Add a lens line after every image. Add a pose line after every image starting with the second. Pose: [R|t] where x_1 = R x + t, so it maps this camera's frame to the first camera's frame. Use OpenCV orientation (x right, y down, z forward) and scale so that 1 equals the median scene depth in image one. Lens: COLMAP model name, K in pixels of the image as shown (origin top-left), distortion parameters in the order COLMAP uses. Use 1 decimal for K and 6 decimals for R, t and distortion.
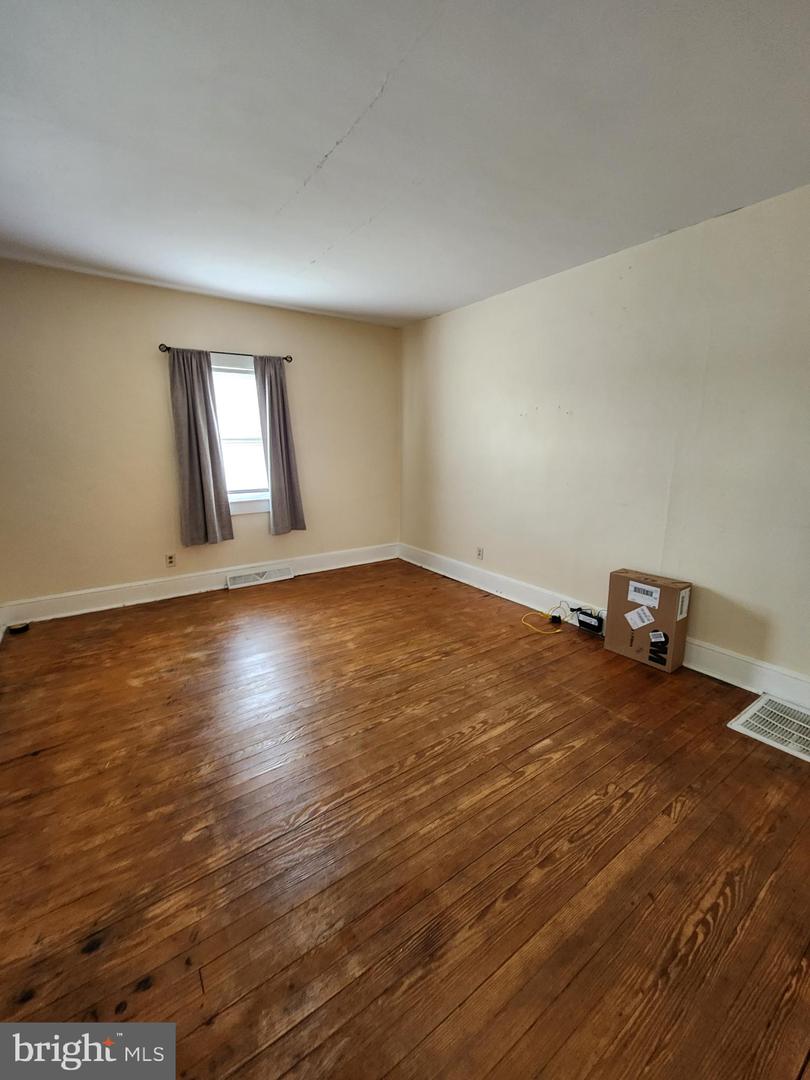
lens RADIAL K [[443.0, 0, 404.5], [0, 443.0, 539.8], [0, 0, 1]] dist [-0.003476, -0.000402]
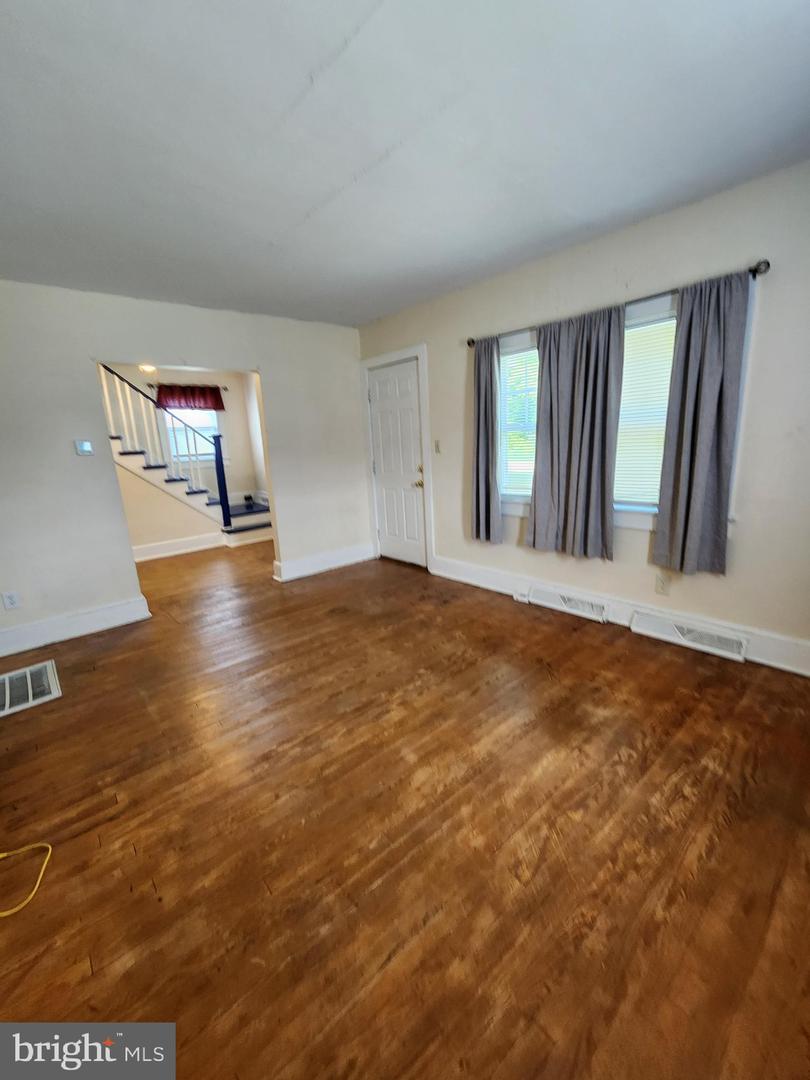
lens RADIAL K [[443.0, 0, 405.8], [0, 443.0, 537.9], [0, 0, 1]] dist [-0.003476, -0.000402]
pose [[-0.993197, 0.069808, -0.093196, -0.077208], [0.021933, 0.898198, 0.439045, -0.333160], [0.114358, 0.434014, -0.893619, 1.440113]]
